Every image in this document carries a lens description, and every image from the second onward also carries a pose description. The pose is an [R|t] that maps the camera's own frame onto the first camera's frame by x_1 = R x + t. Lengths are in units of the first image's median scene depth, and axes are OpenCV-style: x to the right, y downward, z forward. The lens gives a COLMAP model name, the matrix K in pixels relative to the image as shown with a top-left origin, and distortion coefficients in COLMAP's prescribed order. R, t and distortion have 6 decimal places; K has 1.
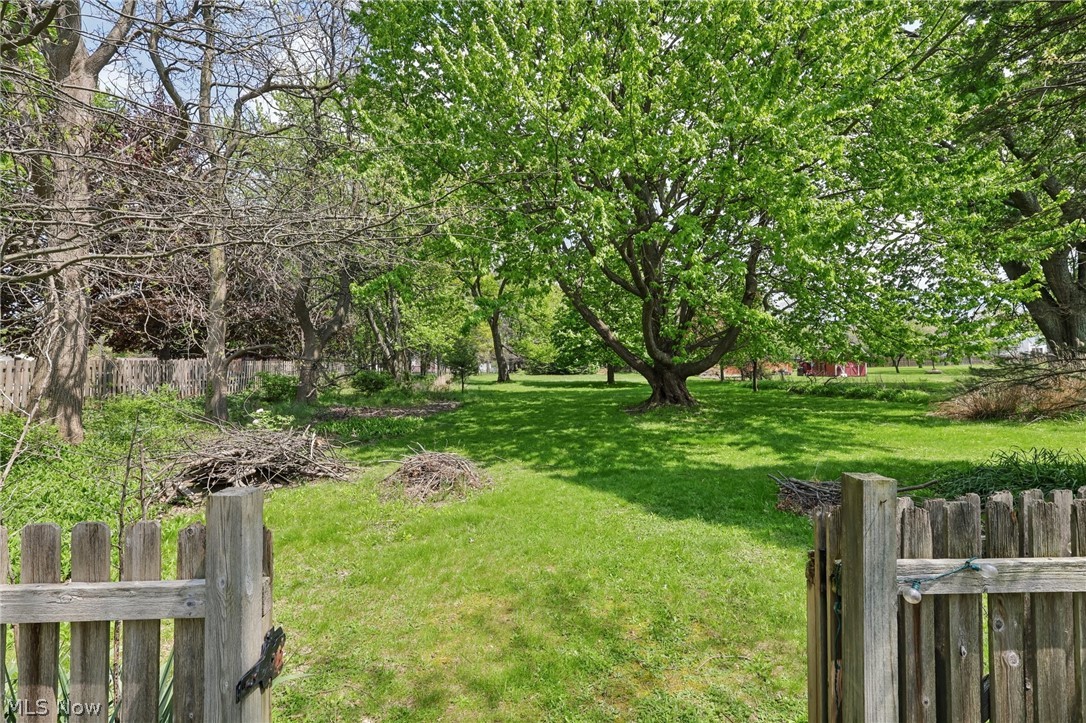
lens RADIAL K [[512.8, 0, 543.0], [0, 512.8, 361.5], [0, 0, 1]] dist [0.000027, 0.000003]
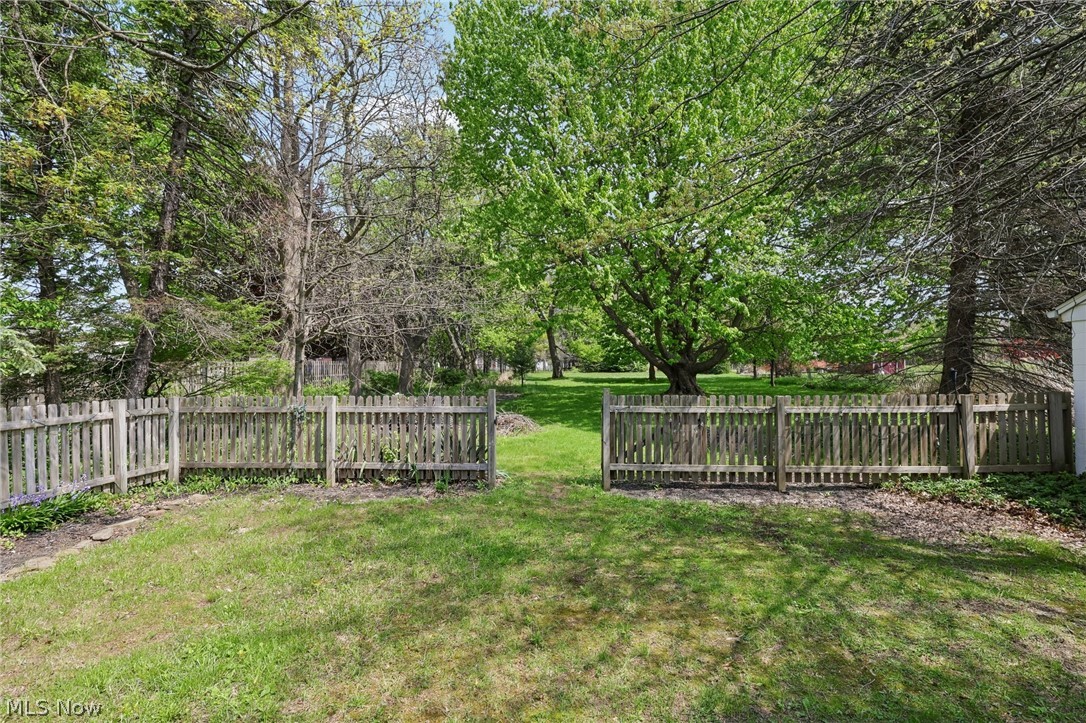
lens RADIAL K [[512.8, 0, 543.0], [0, 512.8, 361.5], [0, 0, 1]] dist [0.000027, 0.000003]
pose [[0.993944, -0.001150, -0.109880, 0.018082], [0.001596, 0.999991, 0.003970, -0.002418], [0.109874, -0.004121, 0.993937, -0.147379]]
